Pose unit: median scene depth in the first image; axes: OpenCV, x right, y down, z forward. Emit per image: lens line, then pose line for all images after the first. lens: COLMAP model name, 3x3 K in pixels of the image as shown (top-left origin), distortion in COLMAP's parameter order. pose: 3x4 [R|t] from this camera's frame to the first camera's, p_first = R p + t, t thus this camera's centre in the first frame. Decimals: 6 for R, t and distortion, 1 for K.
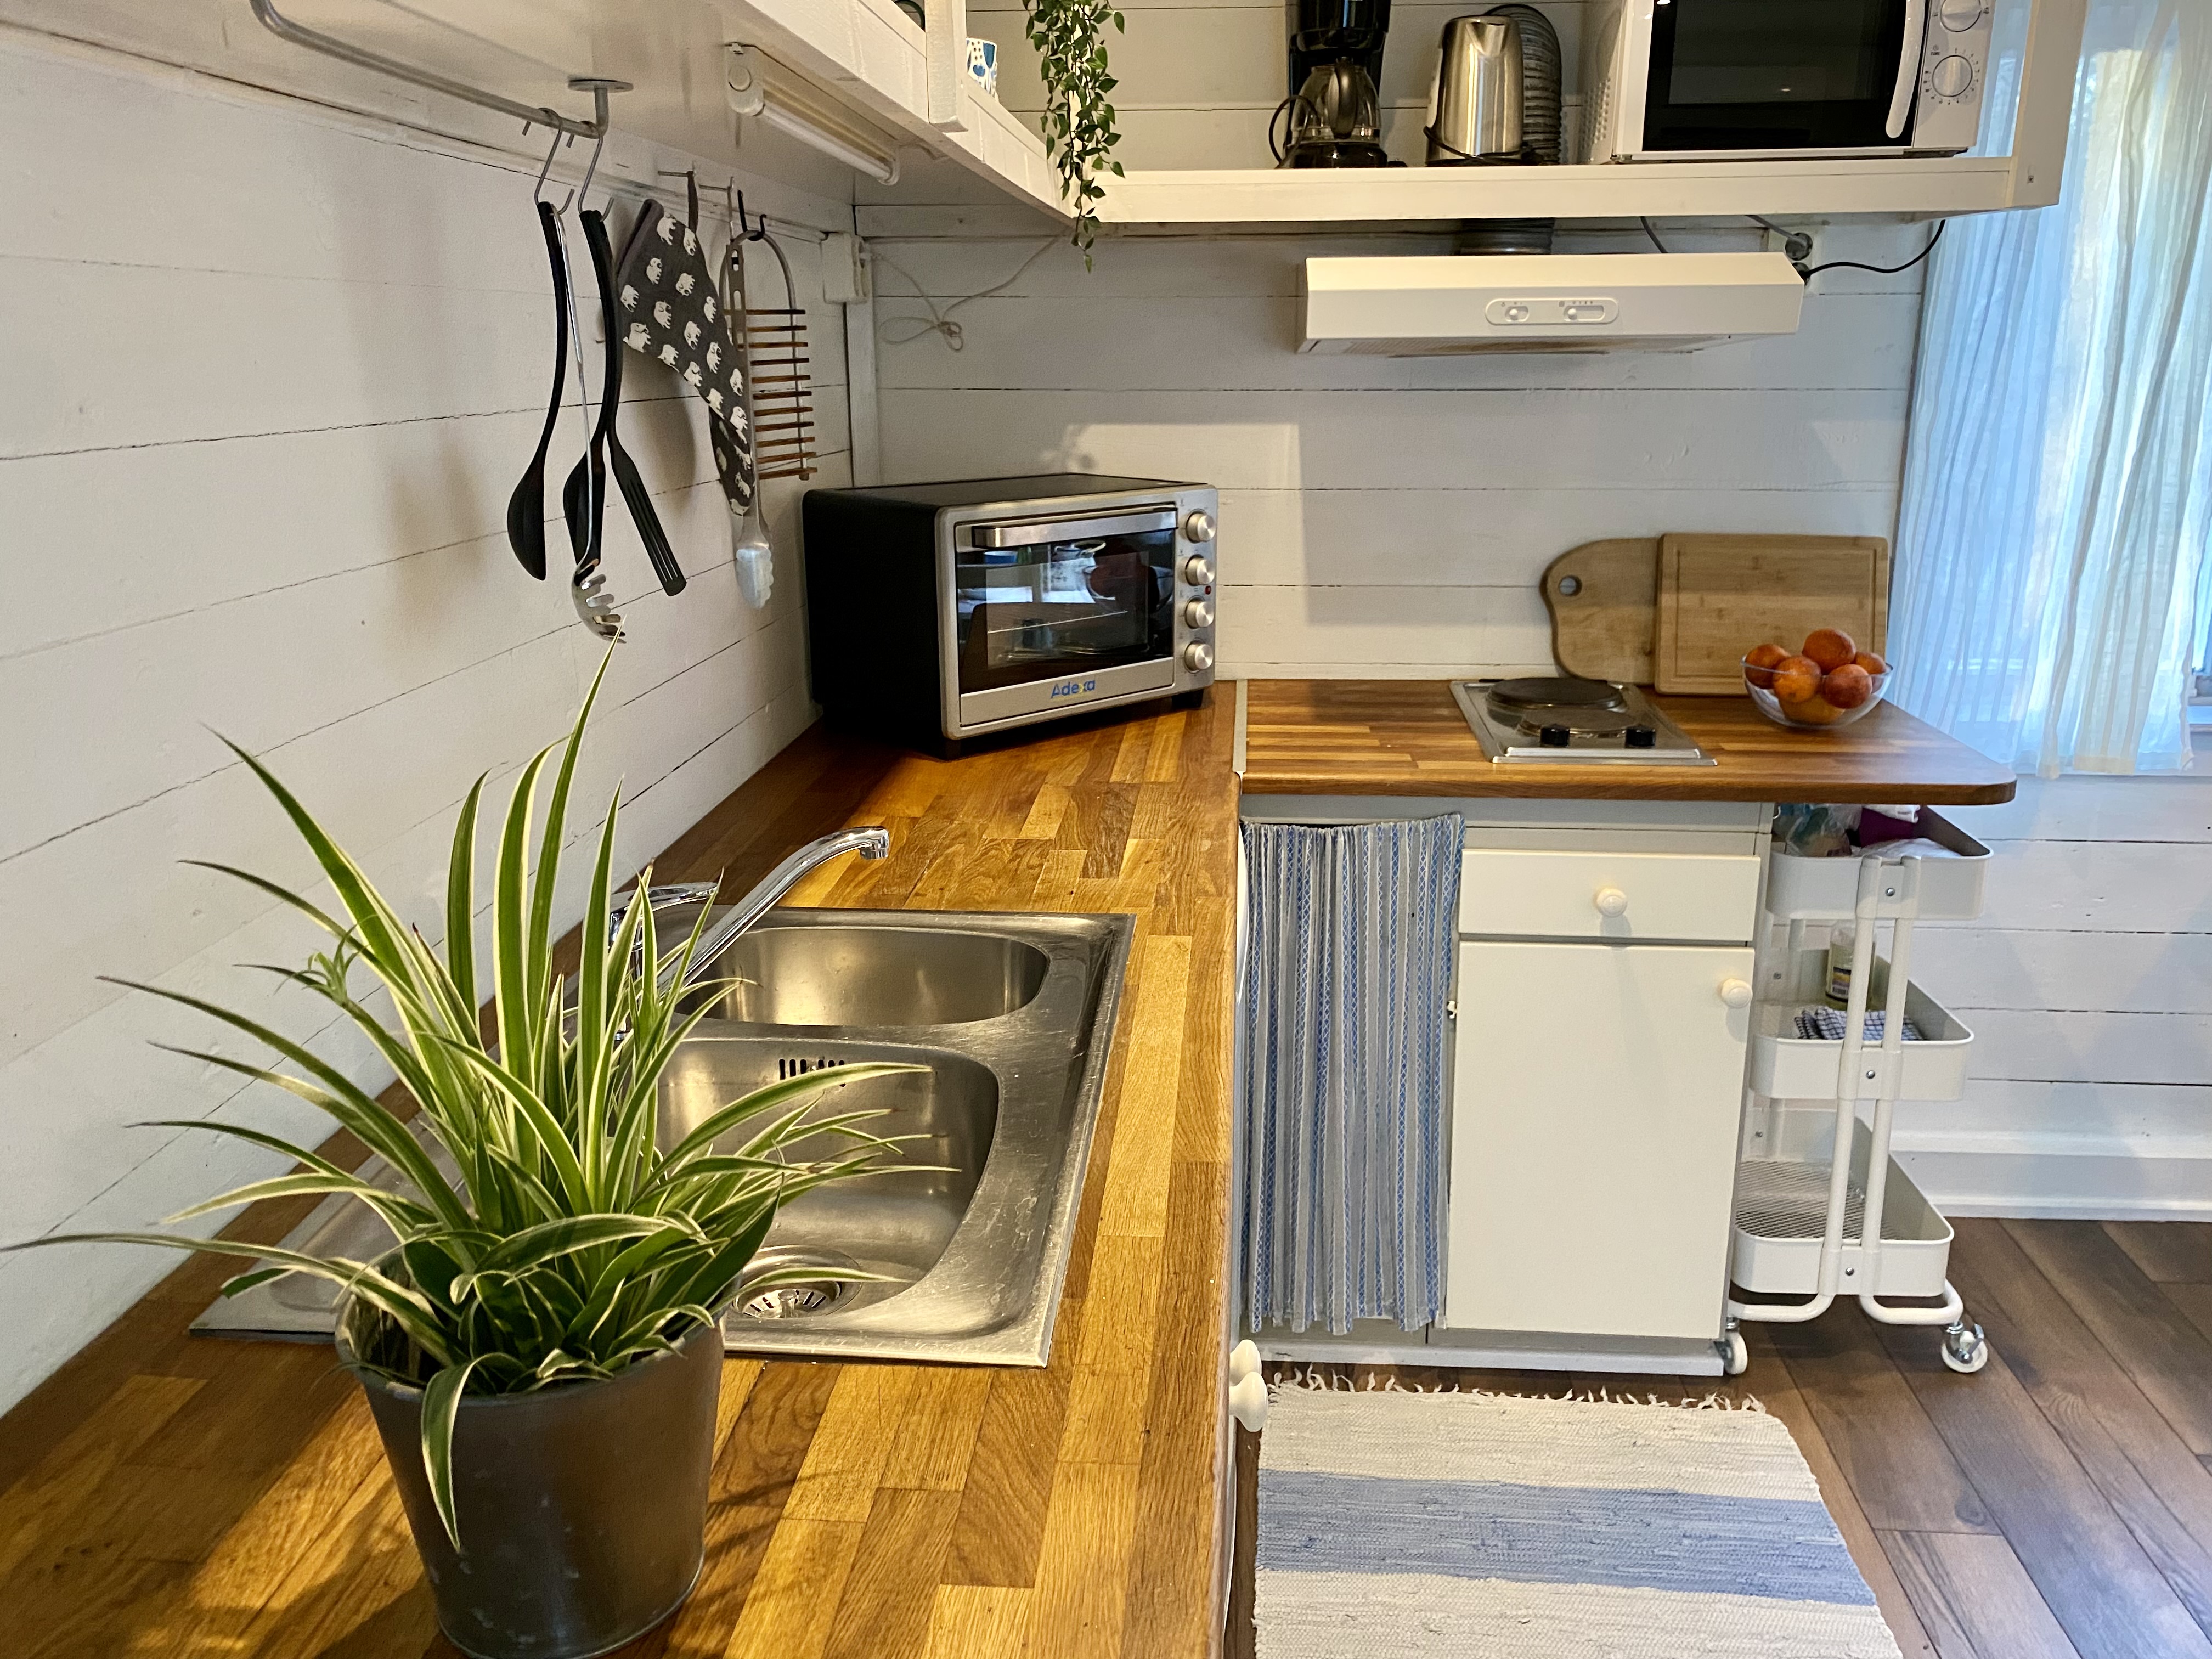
lens RADIAL K [[1670.3, 0, 1118.8], [0, 1670.3, 821.9], [0, 0, 1]] dist [0.018569, -0.019988]
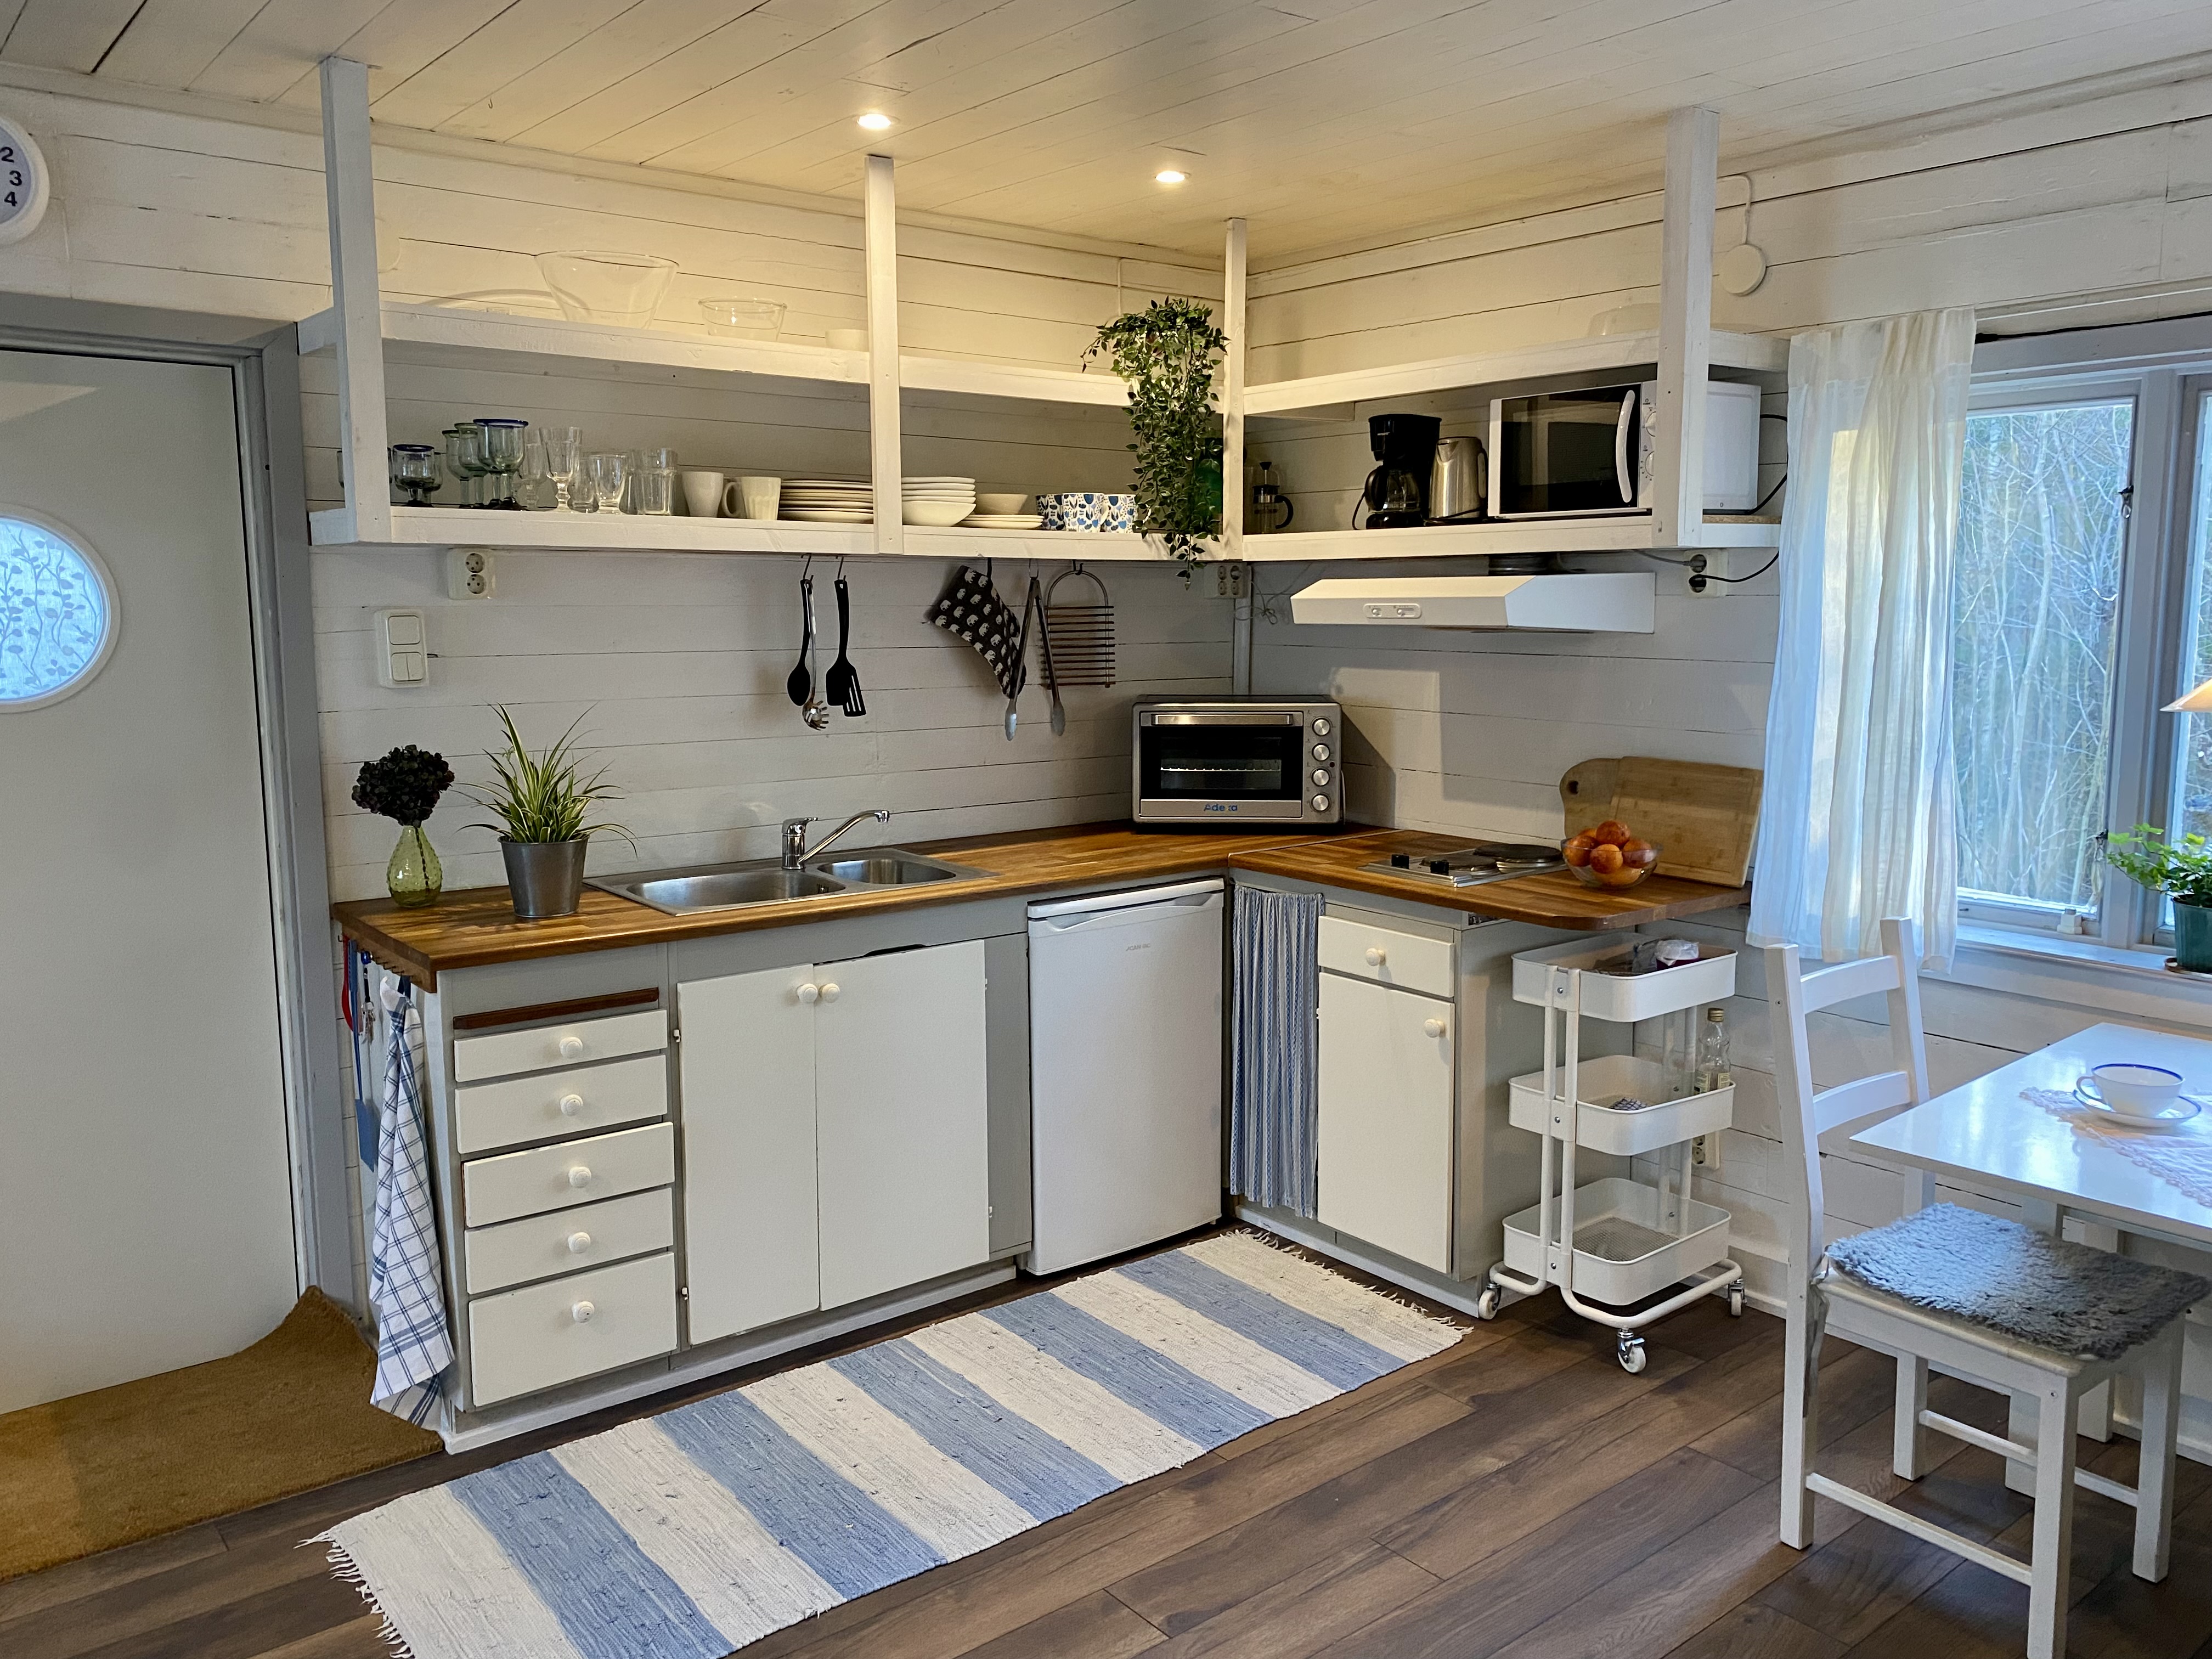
lens RADIAL K [[1670.3, 0, 1114.5], [0, 1670.3, 817.9], [0, 0, 1]] dist [0.018569, -0.019988]
pose [[0.683194, 0.100714, -0.723259, 1.171559], [-0.201243, 0.978057, -0.053901, 0.048657], [0.701960, 0.182375, 0.688470, -0.307623]]
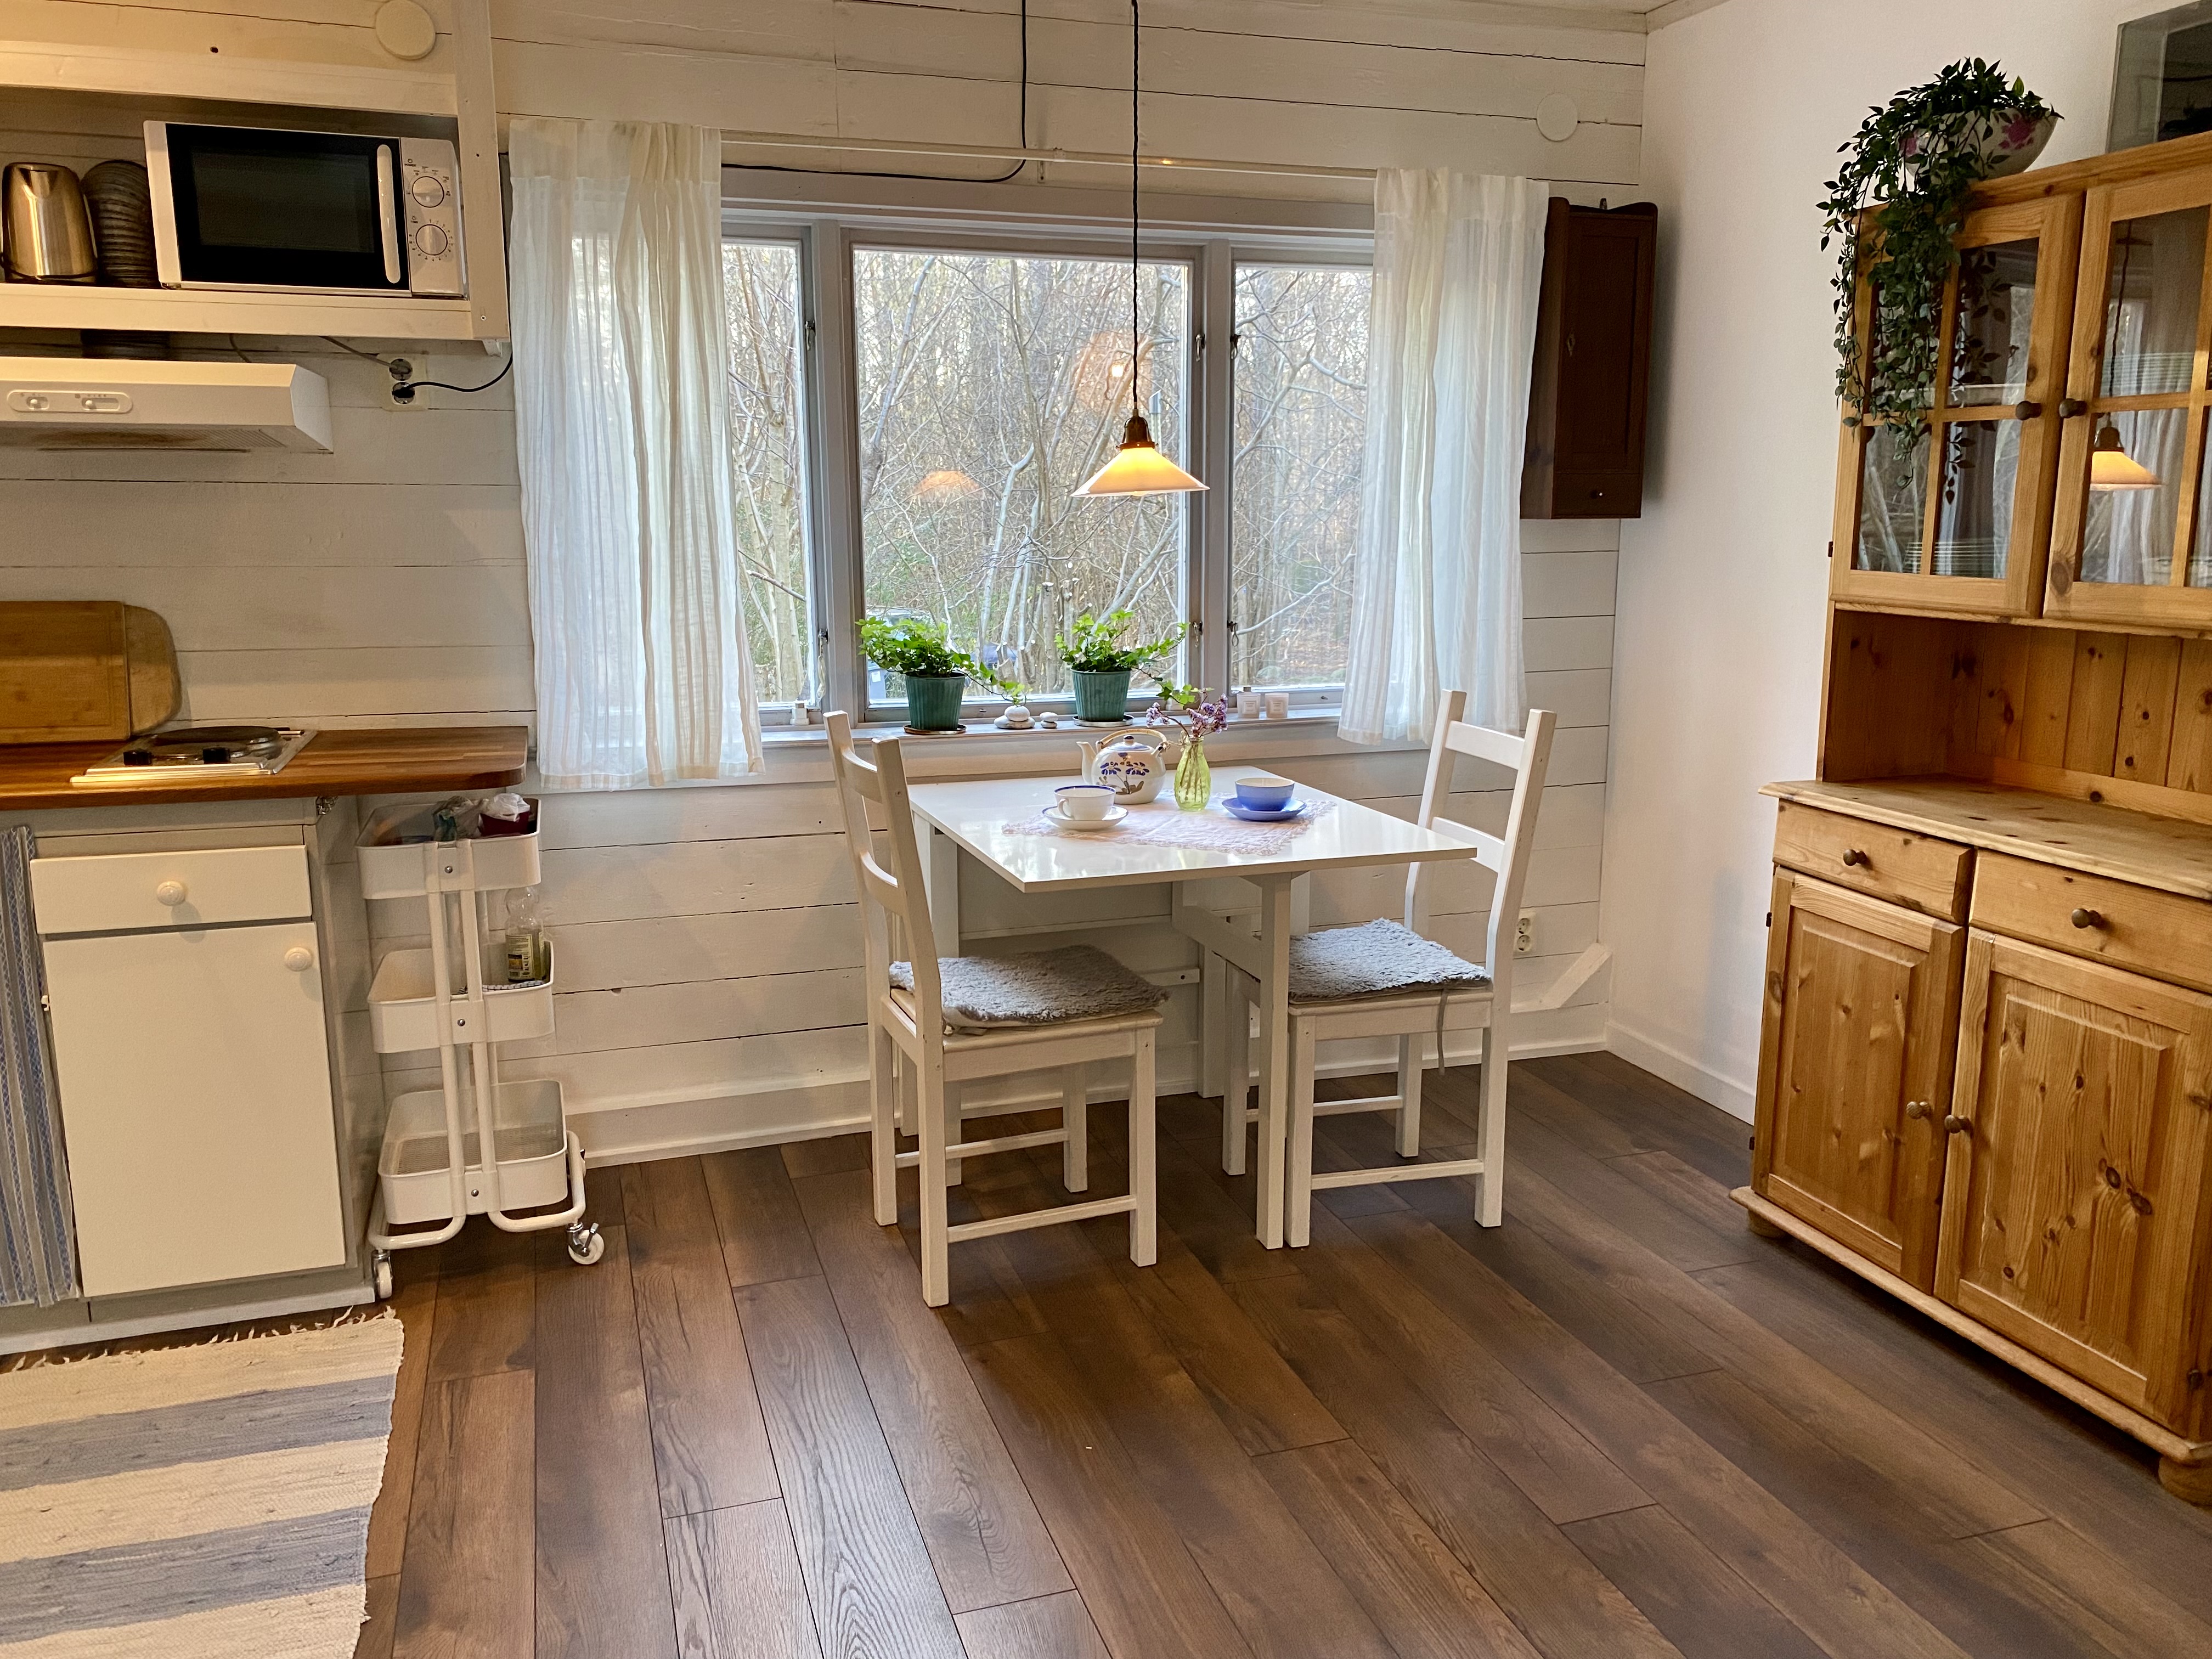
lens RADIAL K [[1670.3, 0, 1107.8], [0, 1670.3, 808.5], [0, 0, 1]] dist [0.018569, -0.019988]
pose [[0.920833, -0.059992, 0.385316, 0.408169], [0.098224, 0.991919, -0.080301, 0.135415], [-0.377385, 0.111791, 0.919284, -0.311791]]
